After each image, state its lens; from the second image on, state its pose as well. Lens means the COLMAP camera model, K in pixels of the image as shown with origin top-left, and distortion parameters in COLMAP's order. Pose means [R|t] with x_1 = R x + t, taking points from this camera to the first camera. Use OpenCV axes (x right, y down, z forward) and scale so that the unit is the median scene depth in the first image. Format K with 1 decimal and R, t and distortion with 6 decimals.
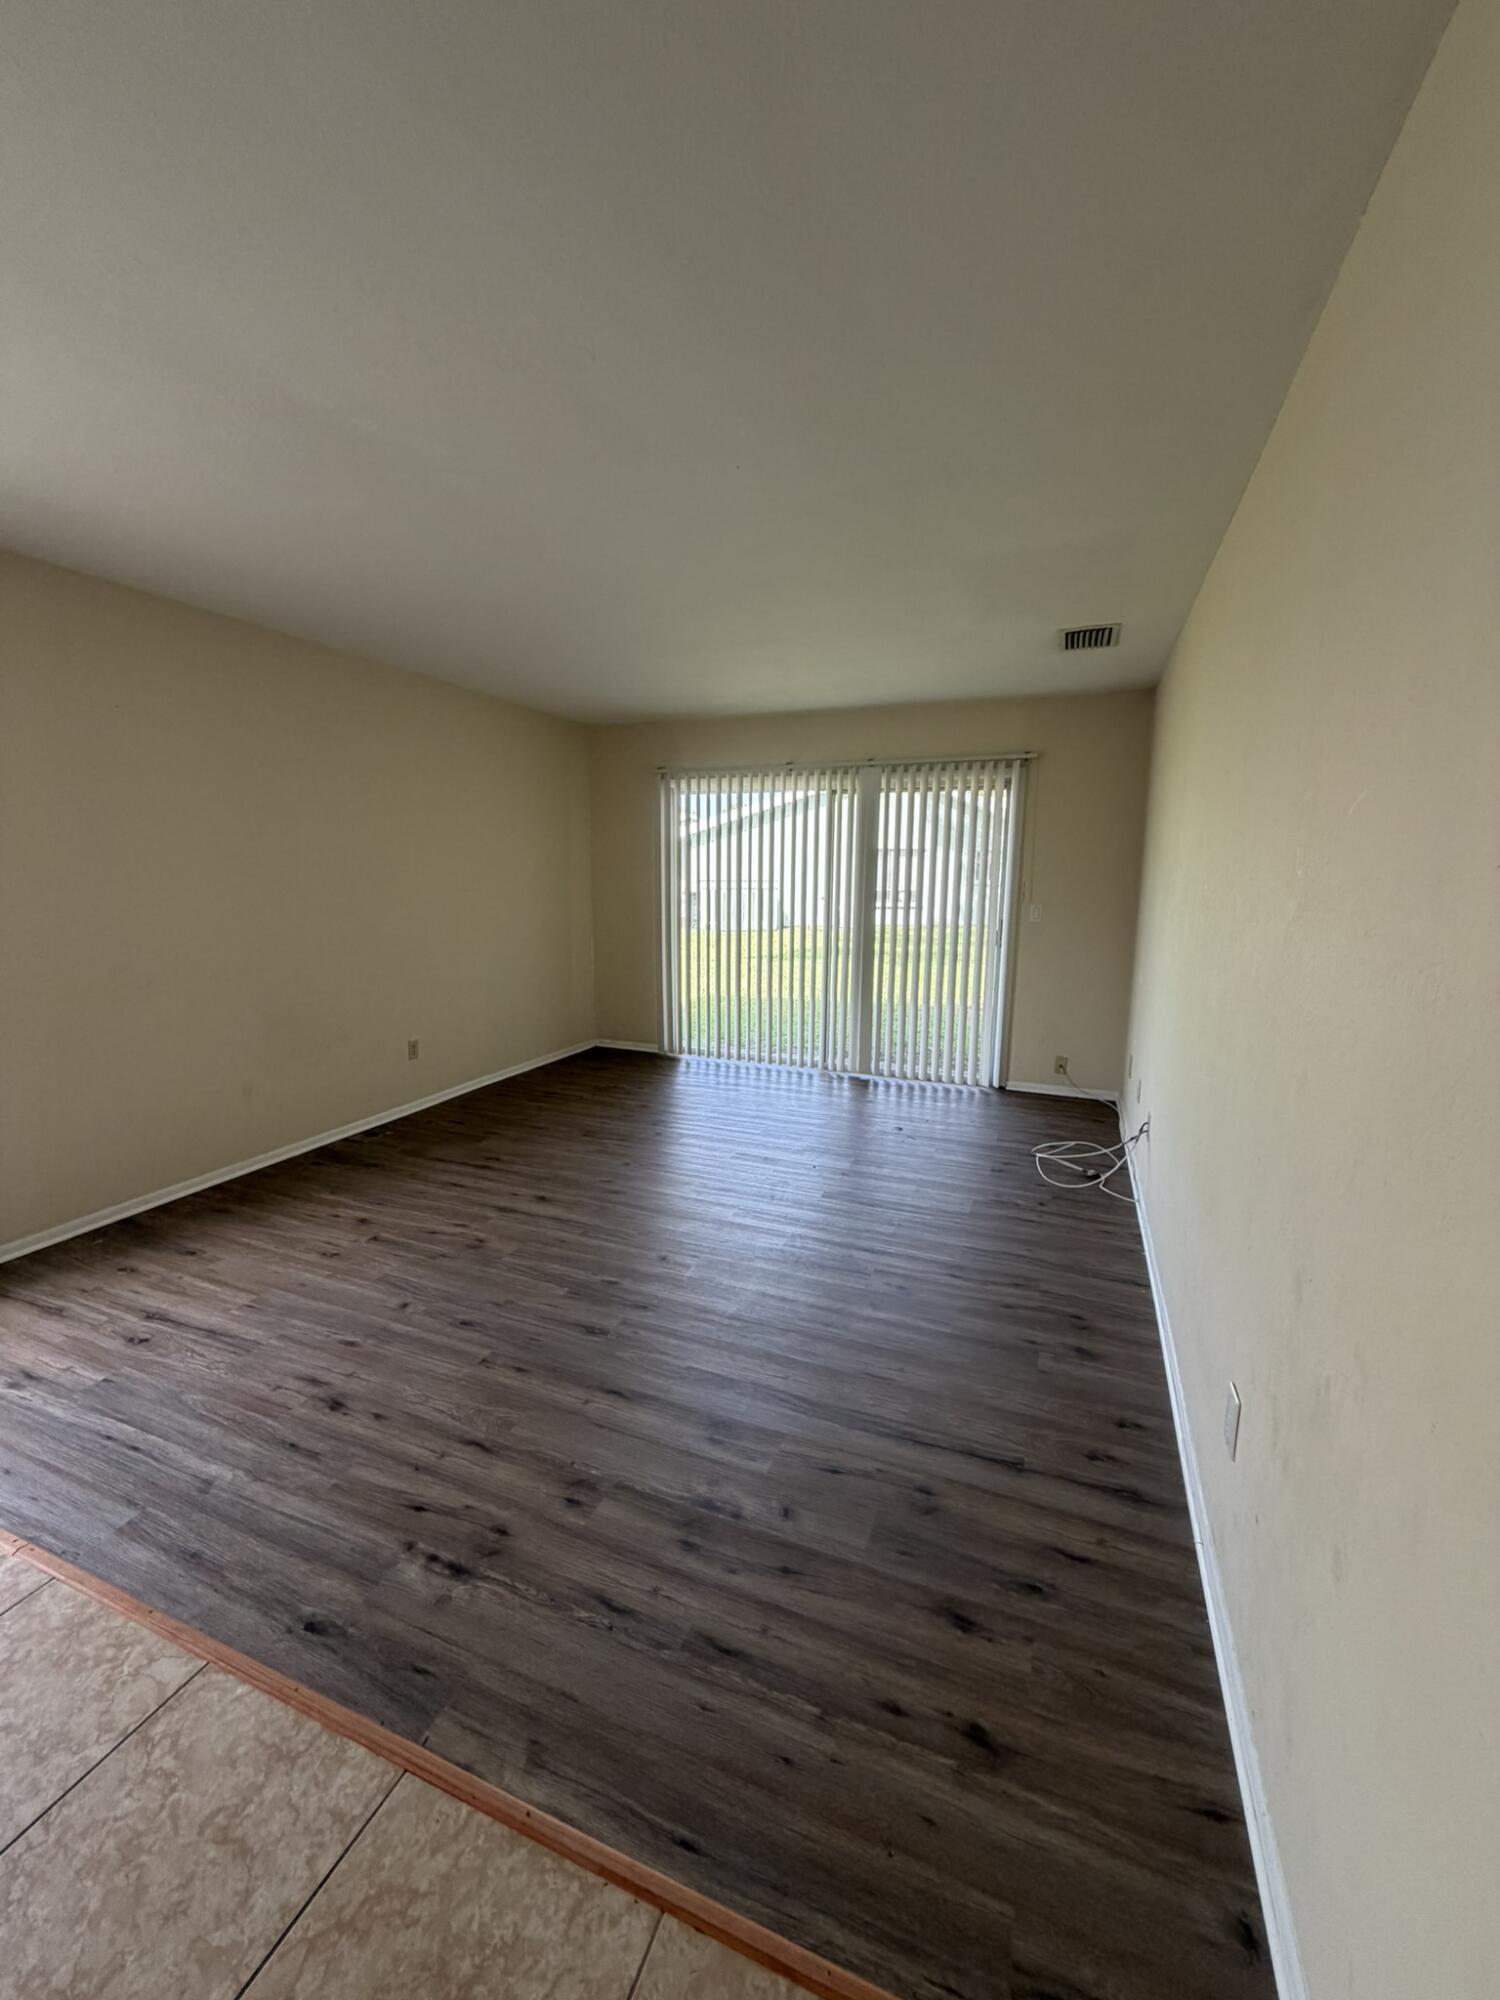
lens RADIAL K [[799.9, 0, 754.3], [0, 799.9, 997.3], [0, 0, 1]] dist [-0.000381, -0.000024]
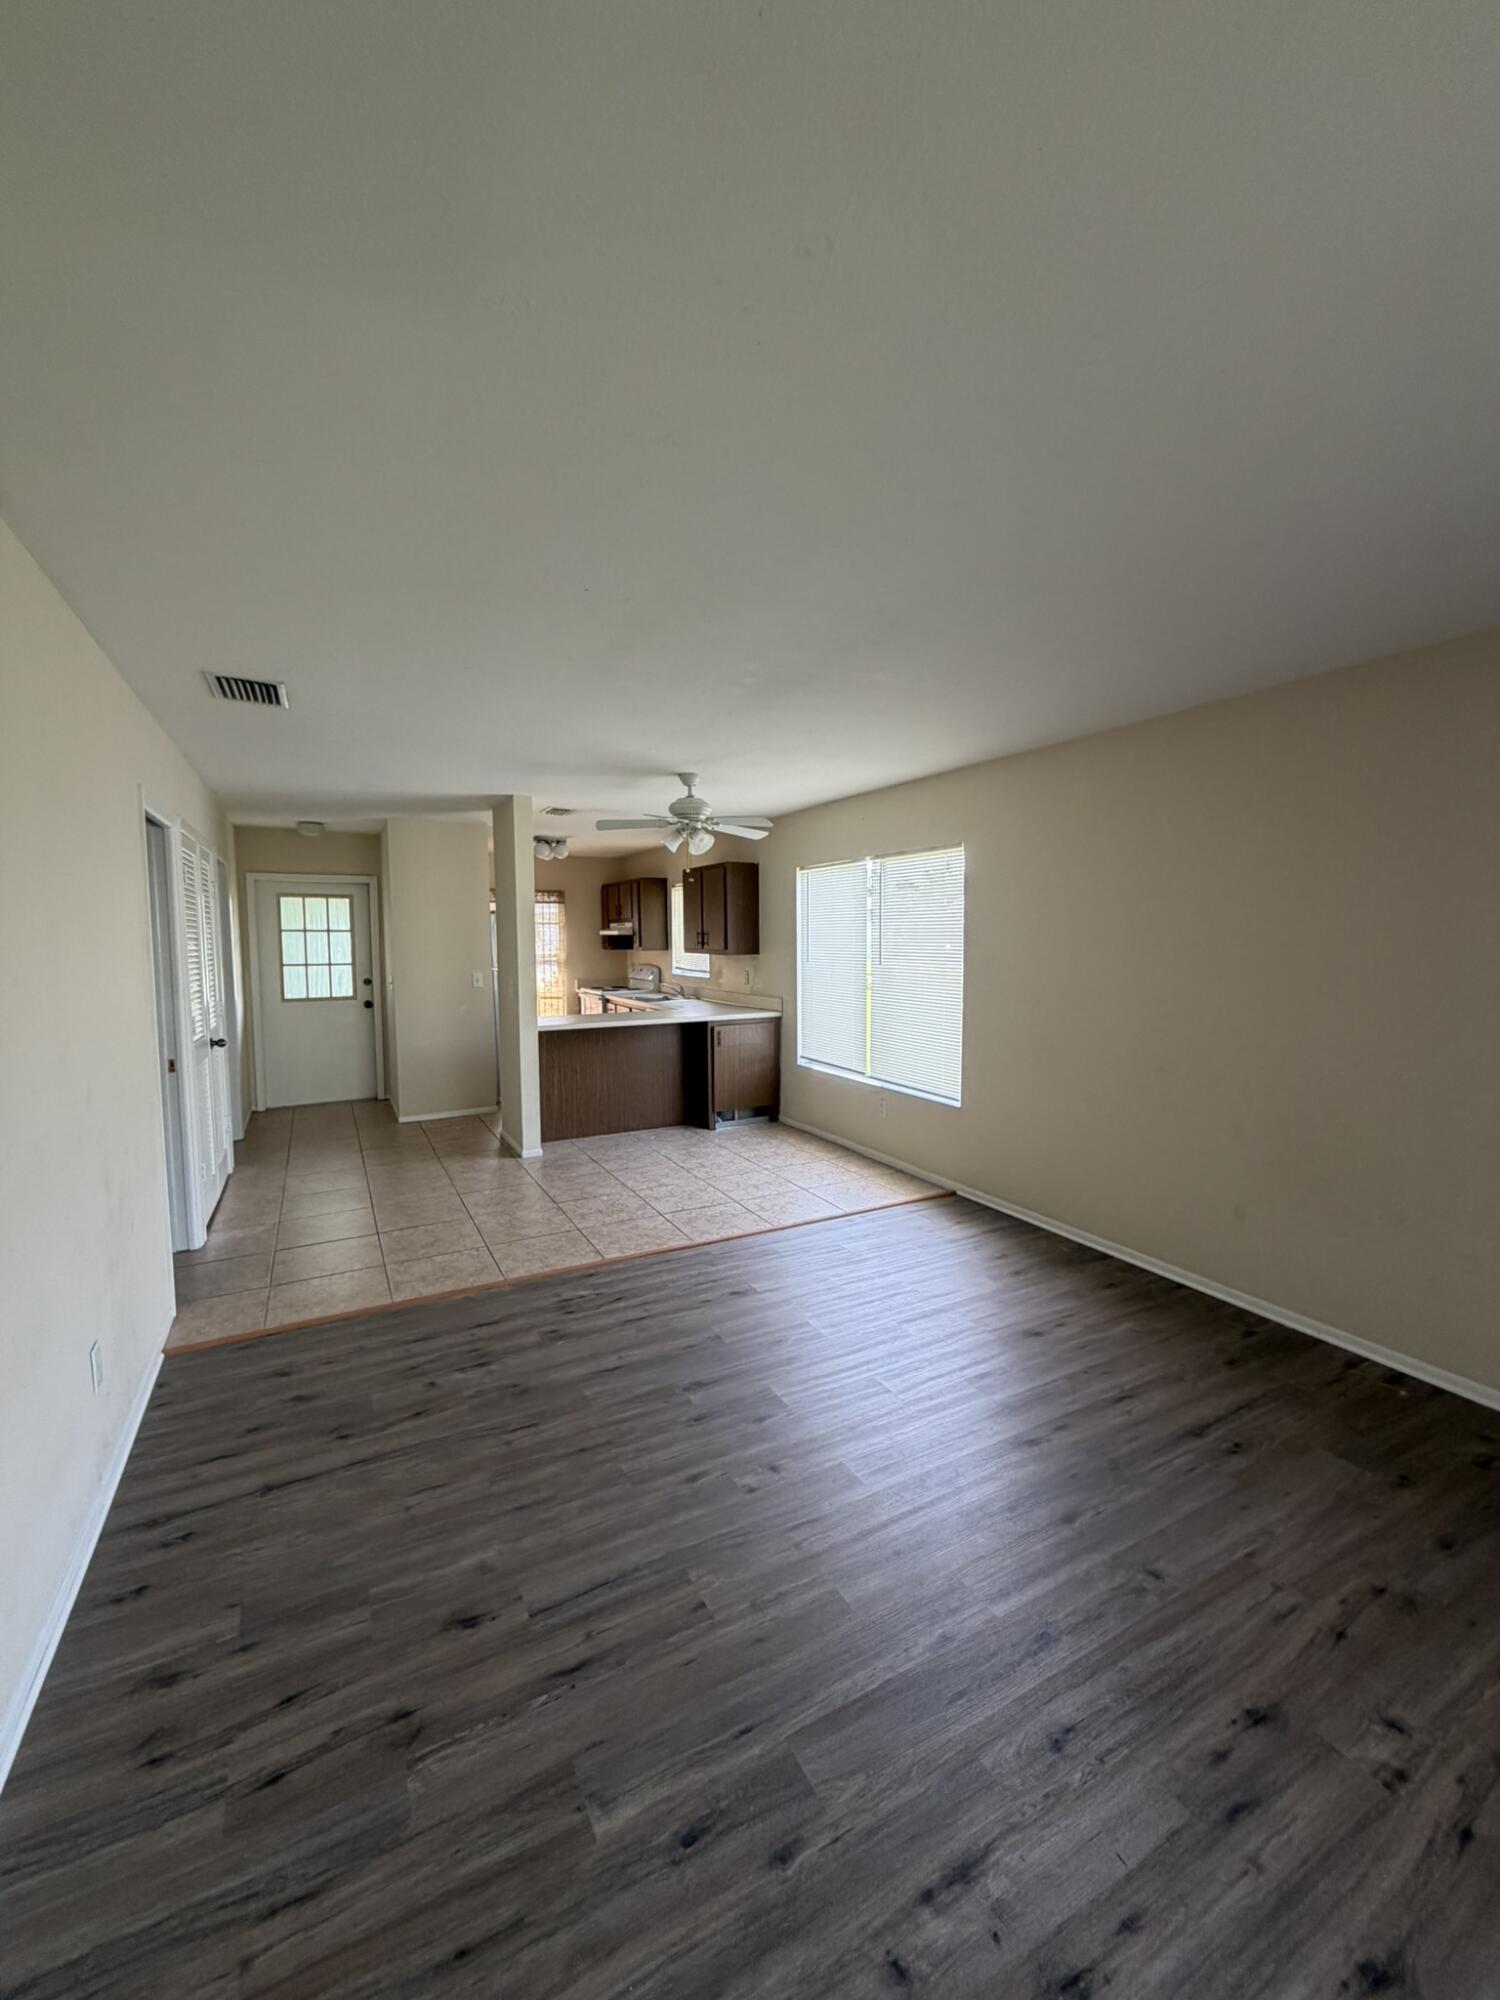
lens RADIAL K [[798.5, 0, 757.2], [0, 798.5, 990.2], [0, 0, 1]] dist [-0.000900, -0.000240]
pose [[-0.639520, 0.050075, -0.767142, 0.542373], [-0.123401, 0.978250, 0.166728, -0.299650], [0.758806, 0.201292, -0.619431, 1.579042]]
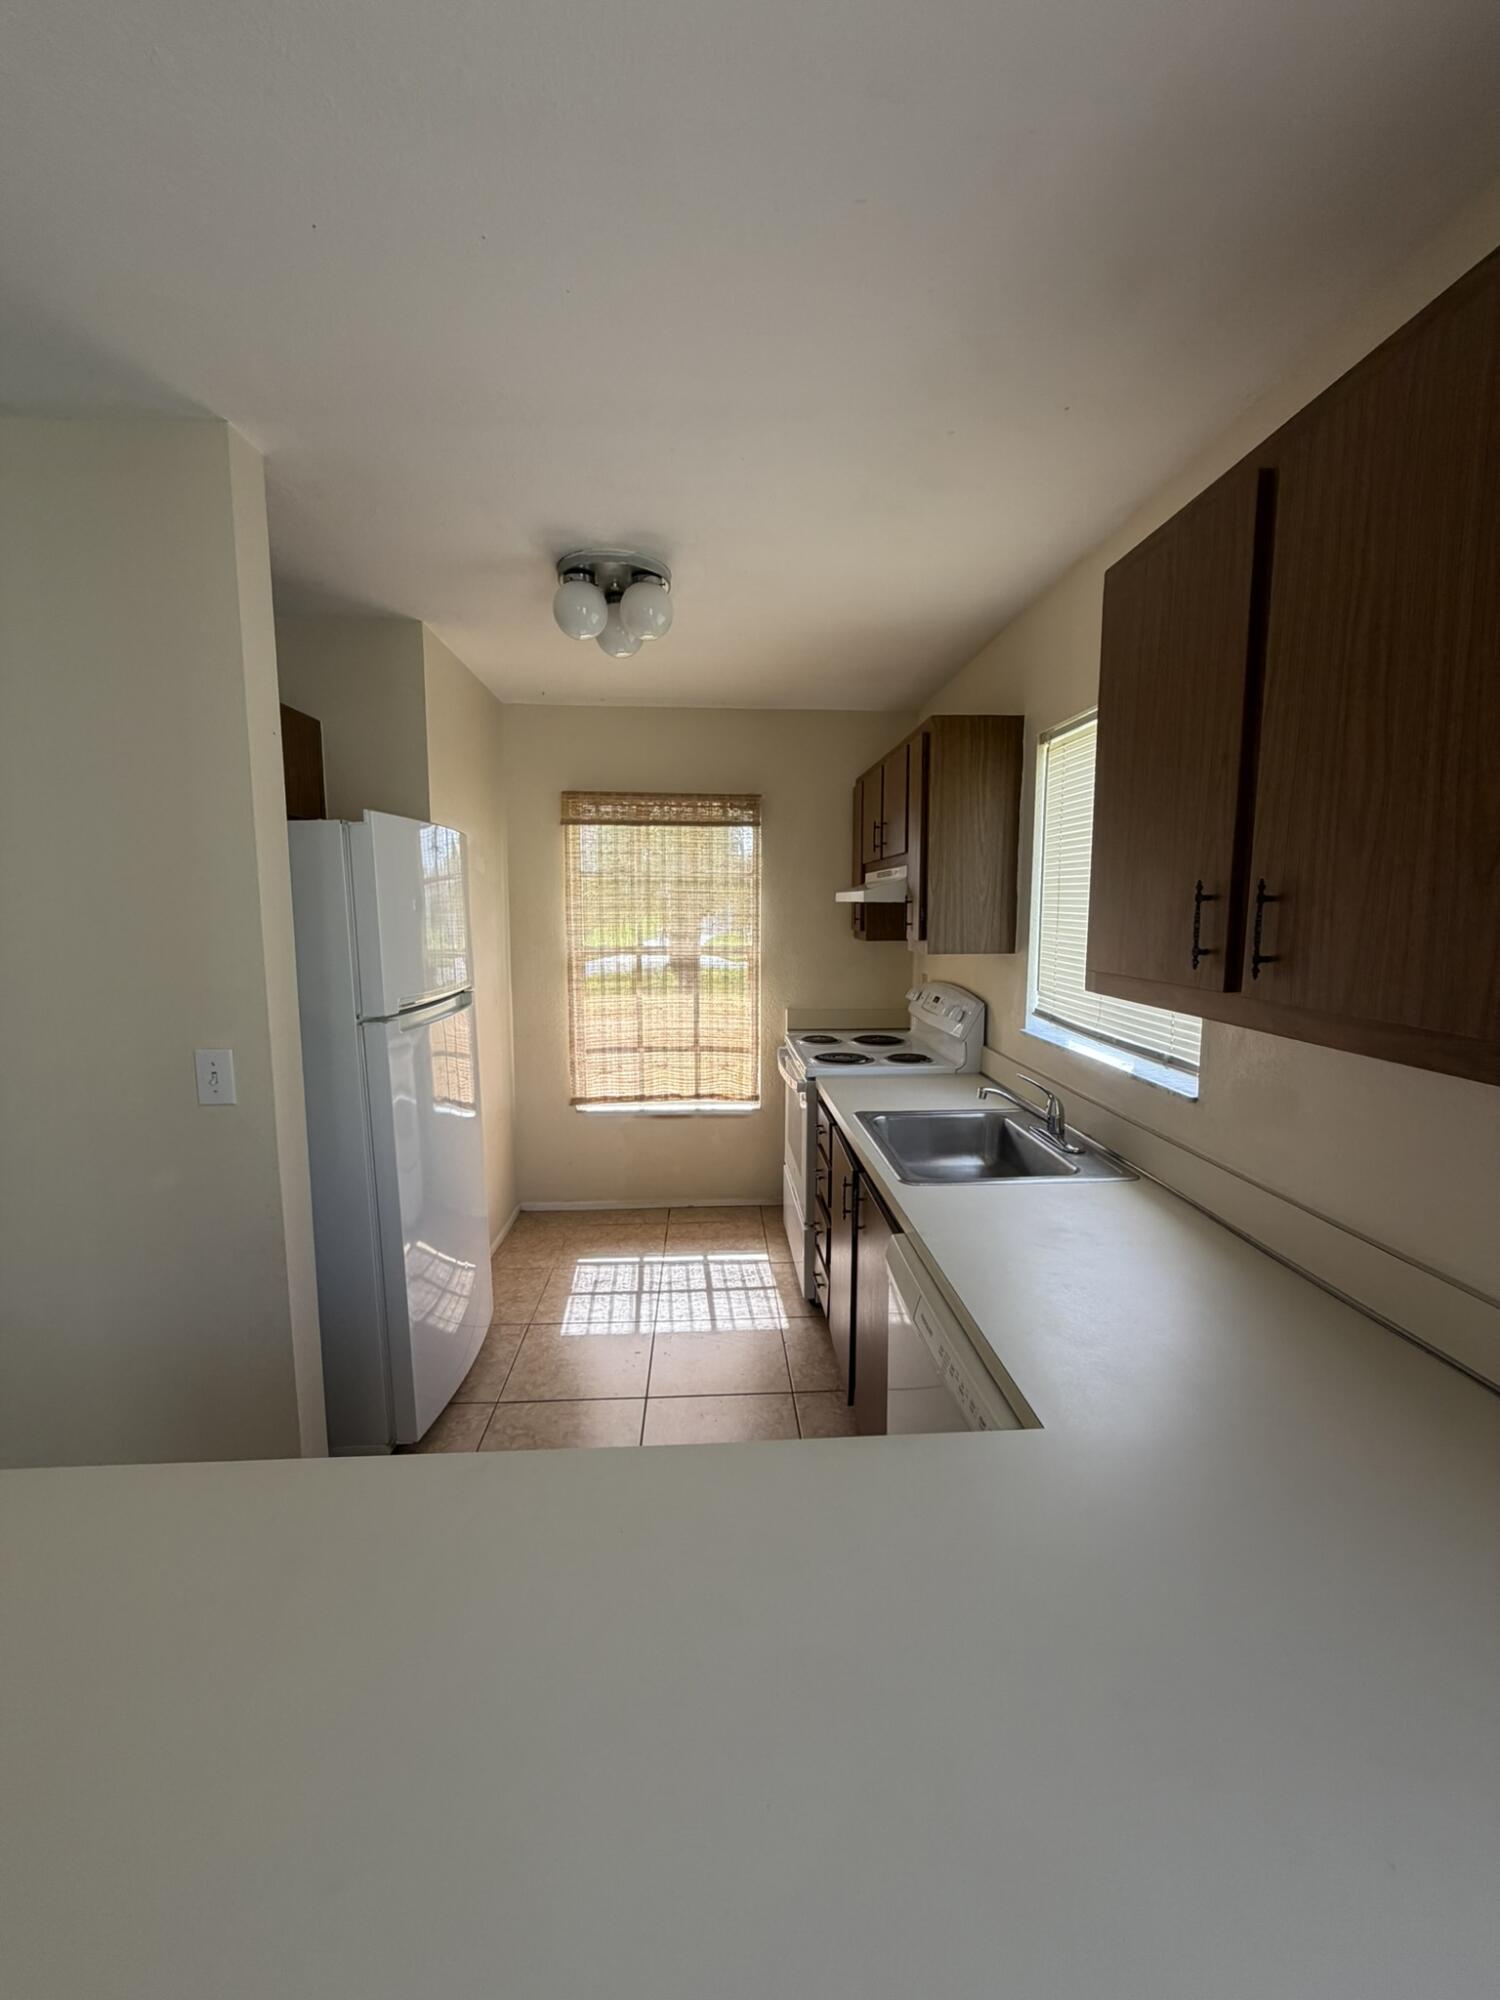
lens RADIAL K [[799.9, 0, 754.3], [0, 799.9, 997.3], [0, 0, 1]] dist [-0.000381, -0.000024]
pose [[-0.905521, 0.040817, -0.422334, -1.034297], [-0.077593, 0.962647, 0.259402, -0.051280], [0.417147, 0.267664, -0.868530, -0.021049]]
